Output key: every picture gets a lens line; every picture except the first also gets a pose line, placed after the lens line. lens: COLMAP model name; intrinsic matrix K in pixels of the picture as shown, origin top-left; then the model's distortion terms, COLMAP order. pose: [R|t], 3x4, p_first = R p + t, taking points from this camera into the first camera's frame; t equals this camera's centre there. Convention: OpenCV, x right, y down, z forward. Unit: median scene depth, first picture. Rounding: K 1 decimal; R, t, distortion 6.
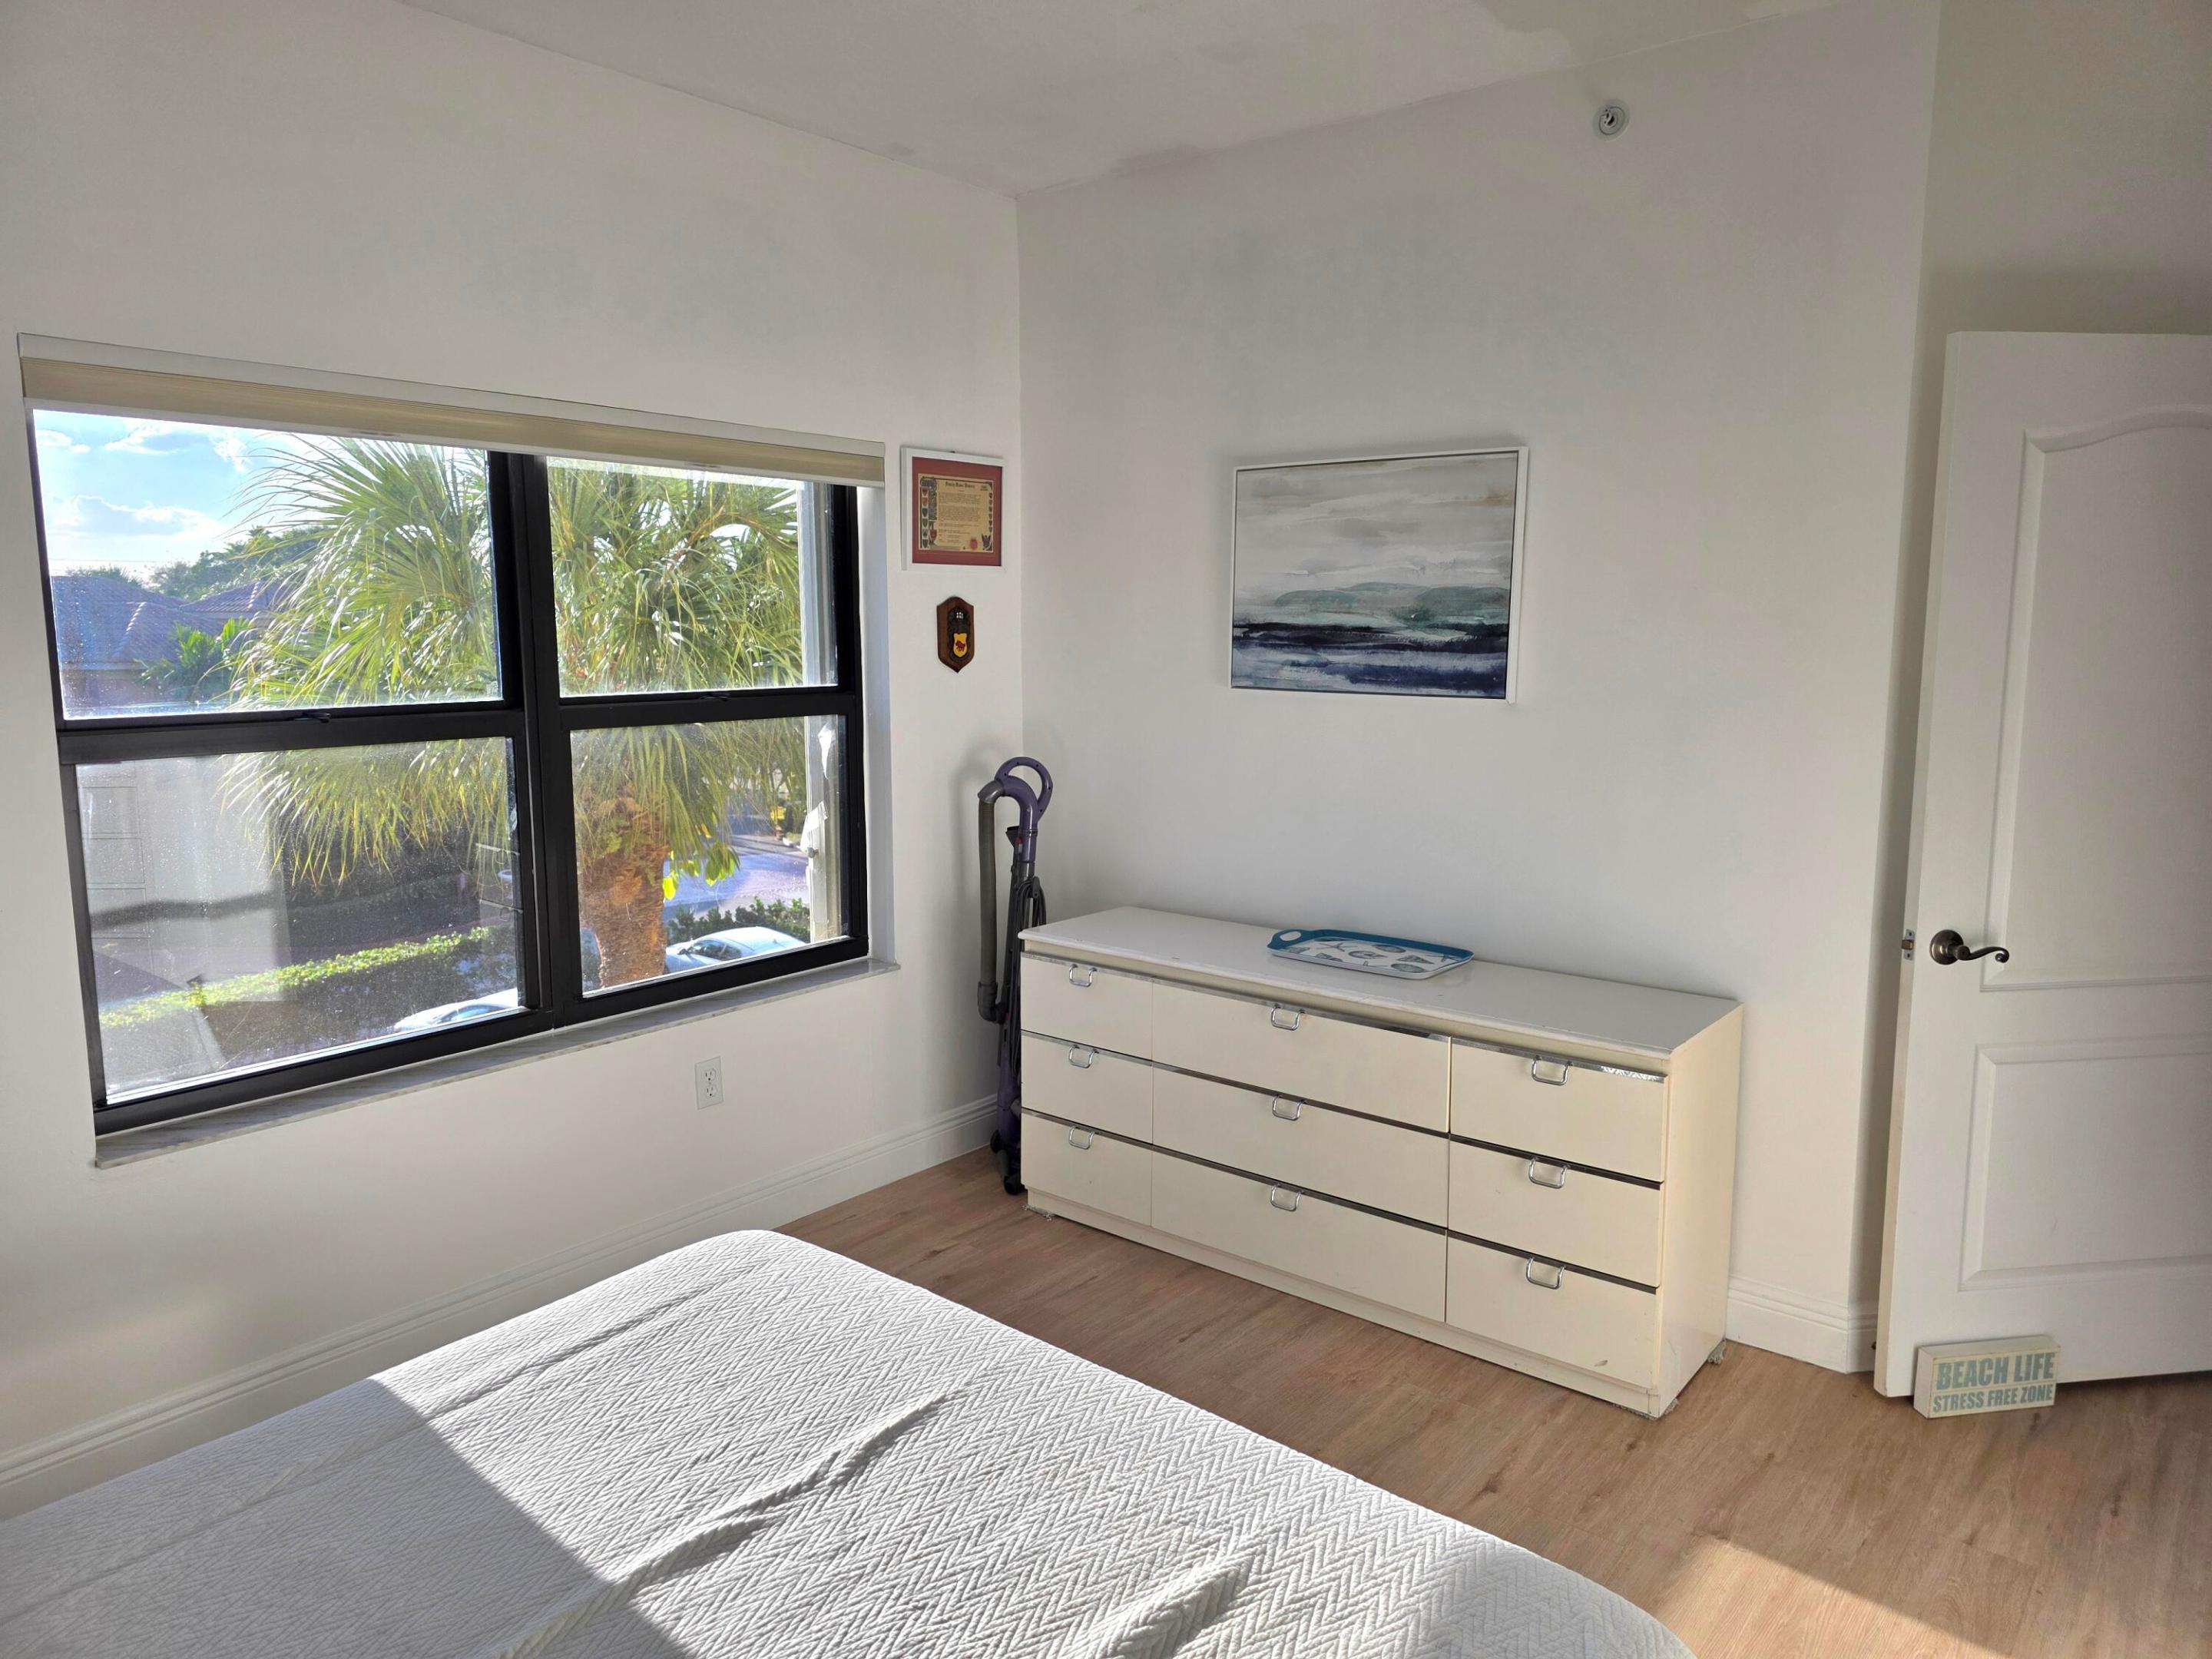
lens RADIAL K [[1483.5, 0, 1106.2], [0, 1483.5, 822.3], [0, 0, 1]] dist [0.062698, -0.059956]
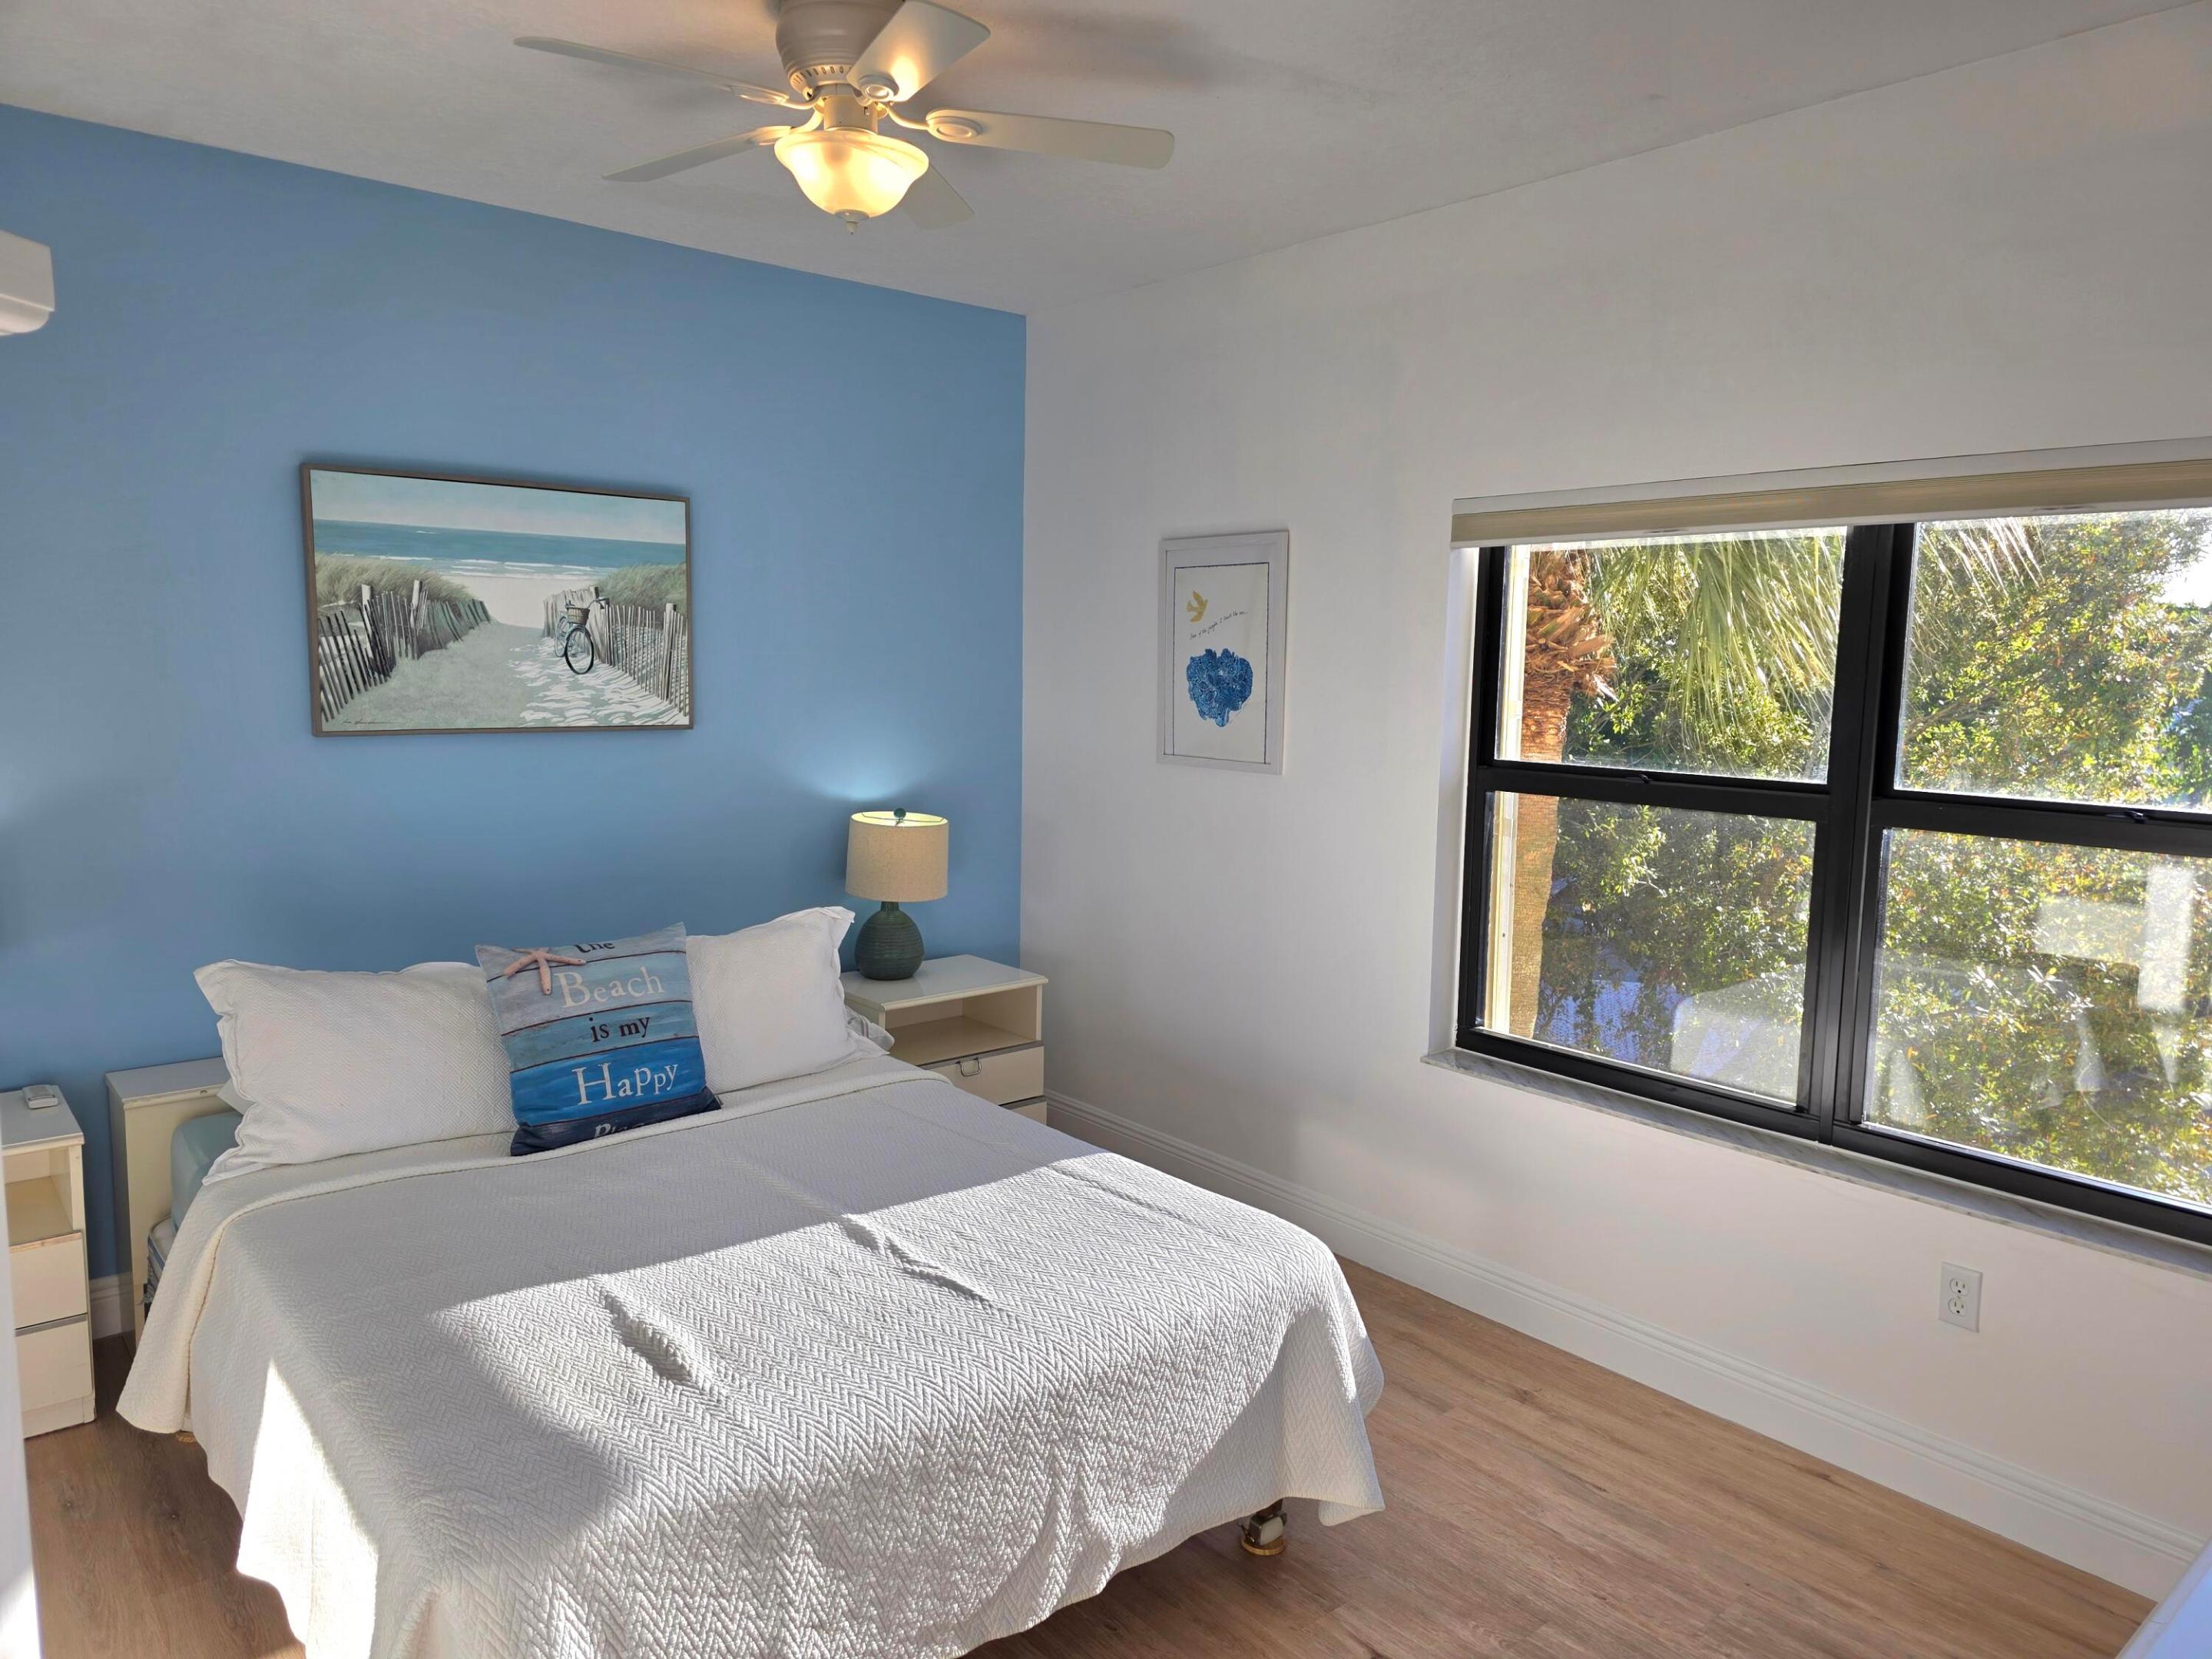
lens RADIAL K [[1471.9, 0, 1099.2], [0, 1471.9, 810.6], [0, 0, 1]] dist [0.069426, -0.065048]
pose [[-0.183223, 0.098350, -0.978139, 0.705043], [-0.157935, 0.979114, 0.128032, -0.130694], [0.970302, 0.177941, -0.163863, 0.815255]]
